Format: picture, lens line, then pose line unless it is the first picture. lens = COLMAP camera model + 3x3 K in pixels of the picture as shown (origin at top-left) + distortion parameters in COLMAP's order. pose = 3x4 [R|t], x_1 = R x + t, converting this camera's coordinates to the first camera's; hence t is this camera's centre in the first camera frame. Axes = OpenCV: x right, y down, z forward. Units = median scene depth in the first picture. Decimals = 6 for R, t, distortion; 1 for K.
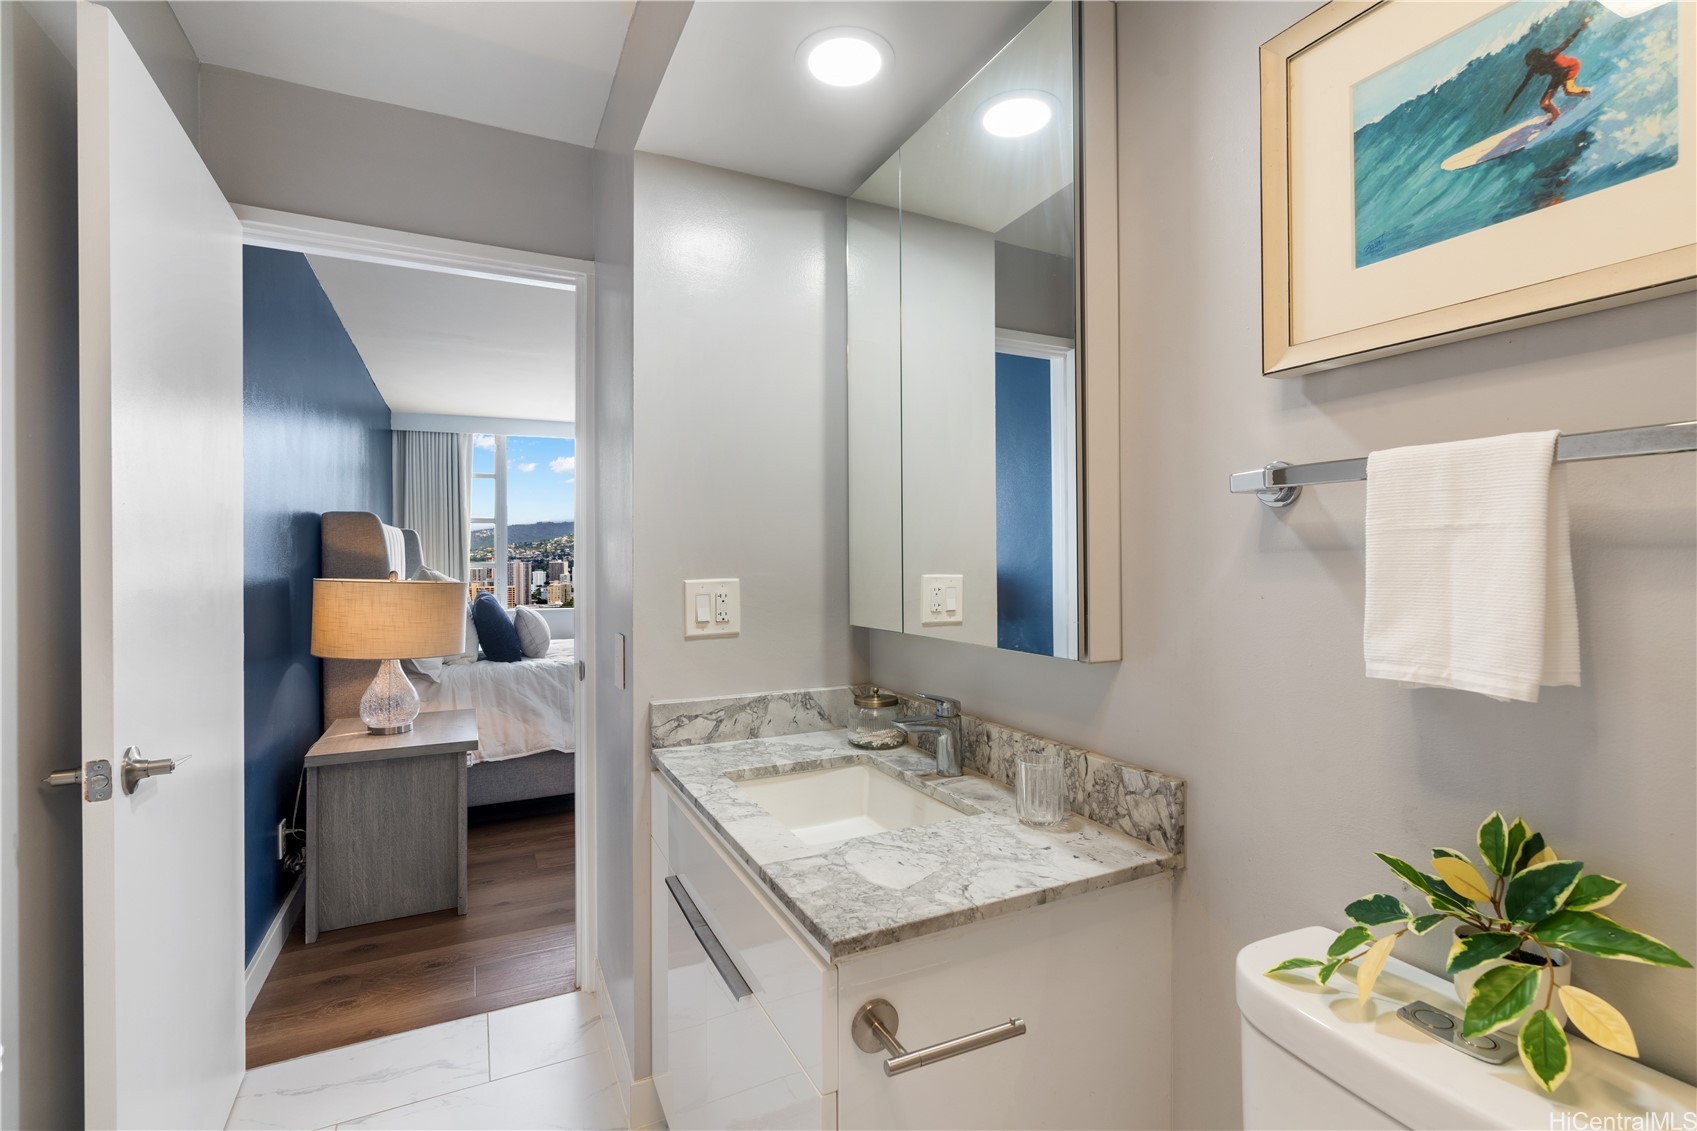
lens RADIAL K [[767.5, 0, 848.5], [0, 767.5, 565.5], [0, 0, 1]] dist [0.001438, 0.000256]
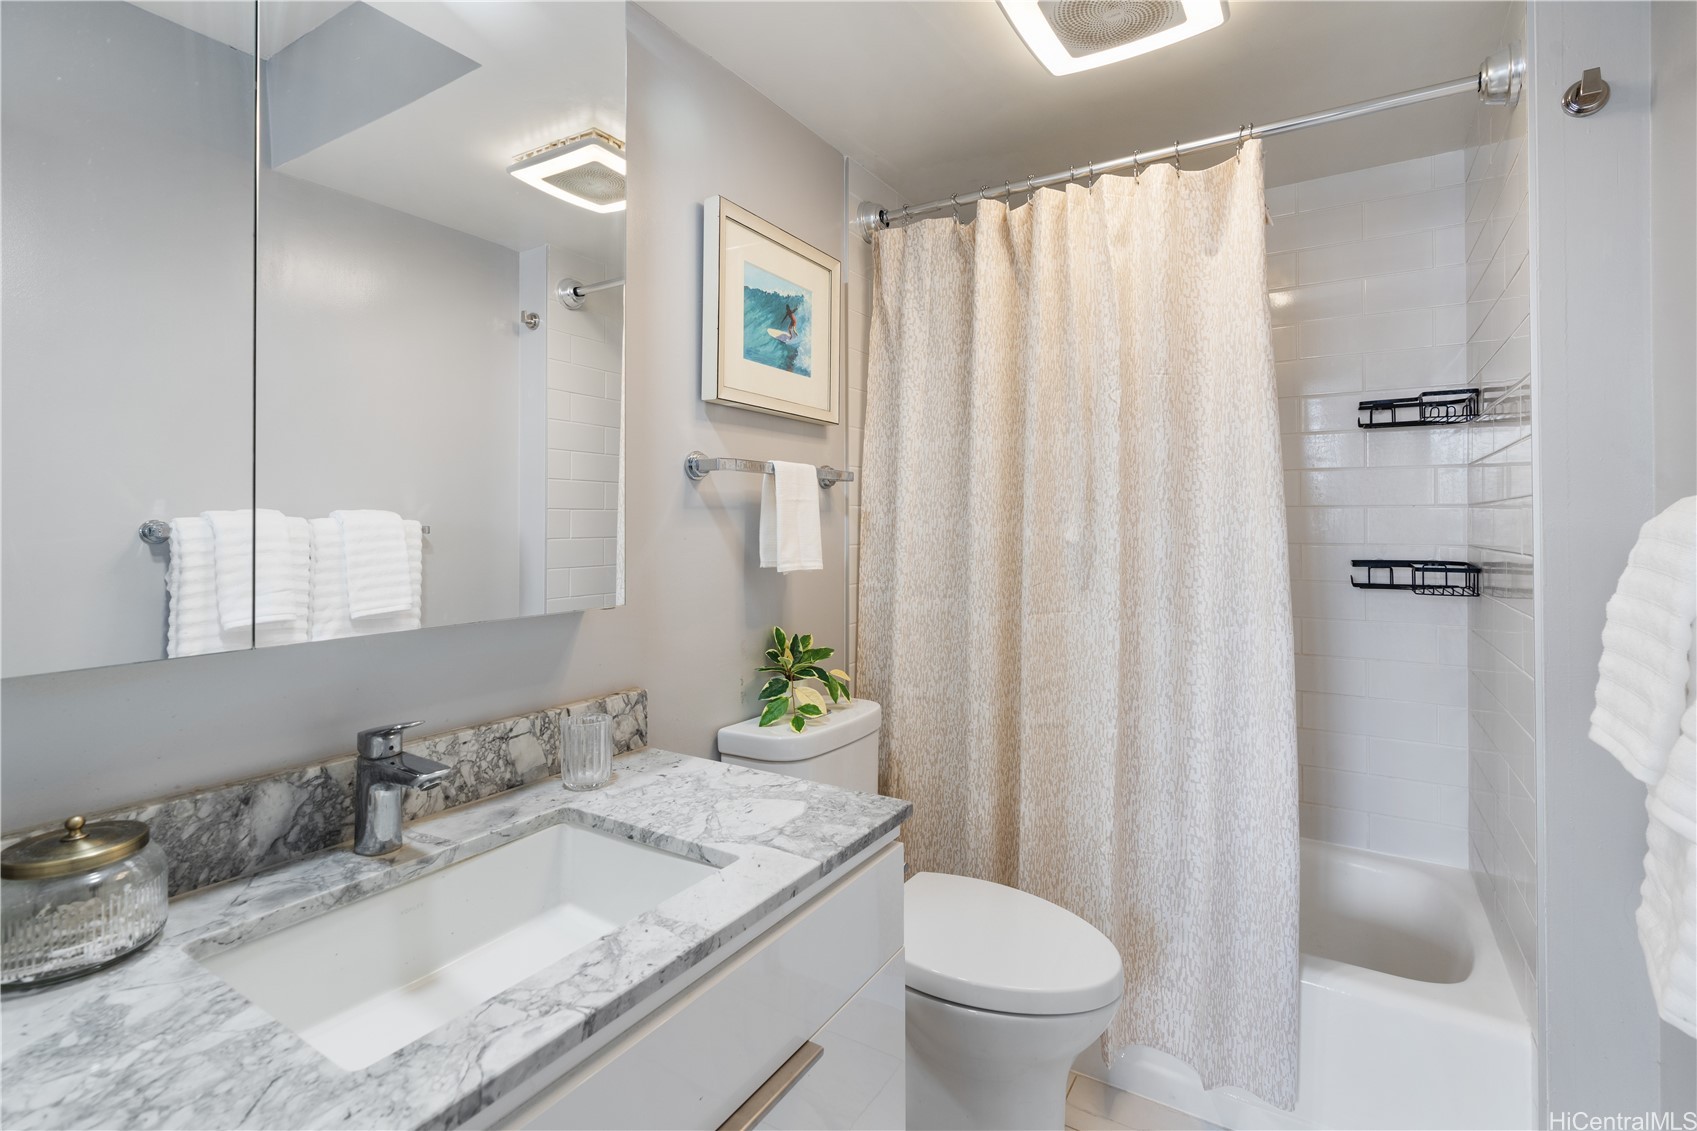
lens RADIAL K [[791.6, 0, 849.8], [0, 791.6, 533.2], [0, 0, 1]] dist [-0.002241, -0.000113]
pose [[-0.531901, -0.006960, 0.846778, -0.898424], [0.006618, 0.999902, 0.012376, 0.011894], [-0.846781, 0.012187, -0.531802, 1.471686]]
